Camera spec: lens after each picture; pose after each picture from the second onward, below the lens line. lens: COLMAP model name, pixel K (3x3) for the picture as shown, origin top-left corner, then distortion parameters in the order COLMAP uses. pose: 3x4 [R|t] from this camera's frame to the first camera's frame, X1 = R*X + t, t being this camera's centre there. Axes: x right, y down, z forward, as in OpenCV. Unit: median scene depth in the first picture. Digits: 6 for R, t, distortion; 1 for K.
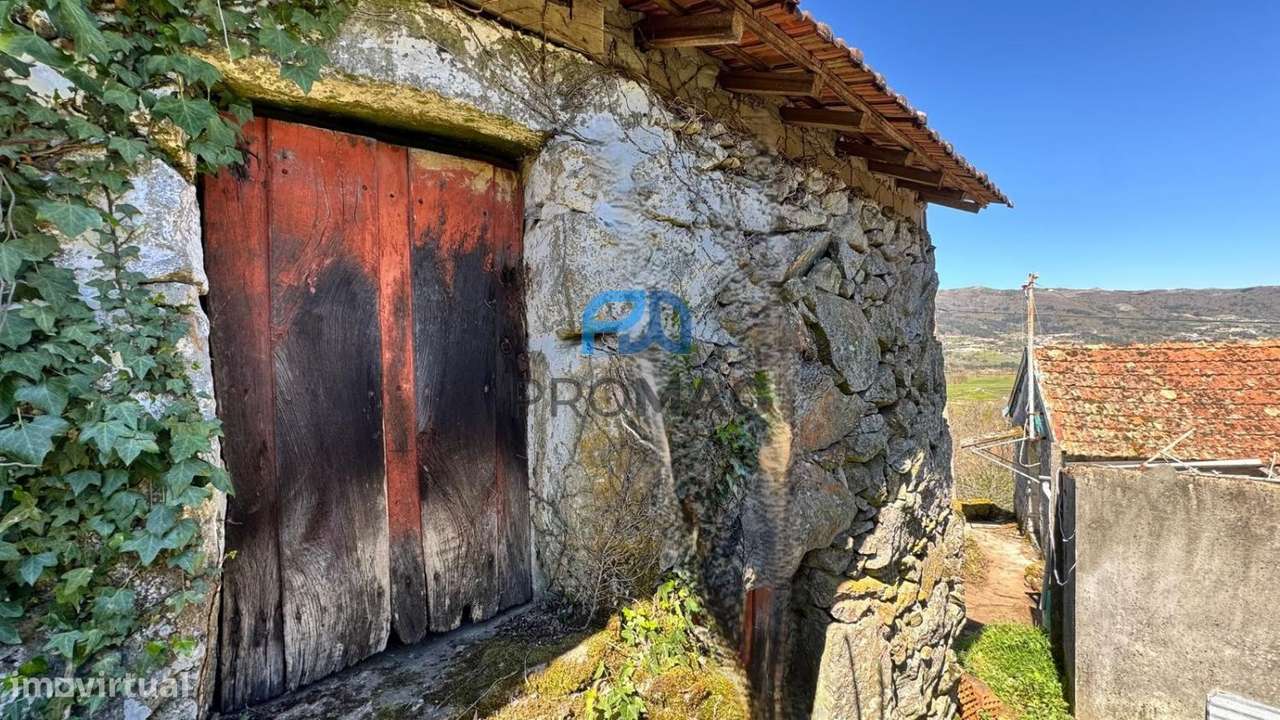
lens RADIAL K [[510.4, 0, 640.0], [0, 510.4, 360.0], [0, 0, 1]] dist [0.001295, 0.000281]
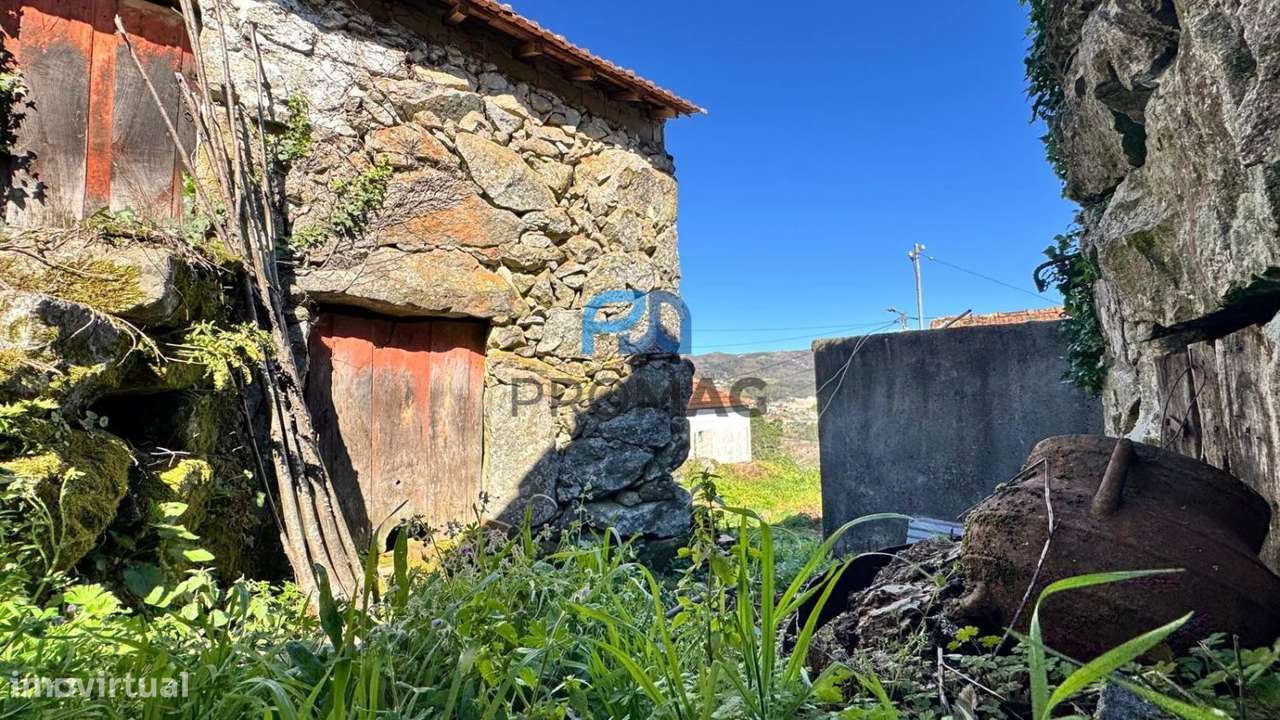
lens RADIAL K [[525.5, 0, 640.0], [0, 525.5, 360.0], [0, 0, 1]] dist [0.000080, 0.000203]
pose [[0.997588, -0.007891, -0.068958, 0.609003], [0.000453, 0.994236, -0.107213, 0.433301], [0.069406, 0.106924, 0.991842, -0.247227]]
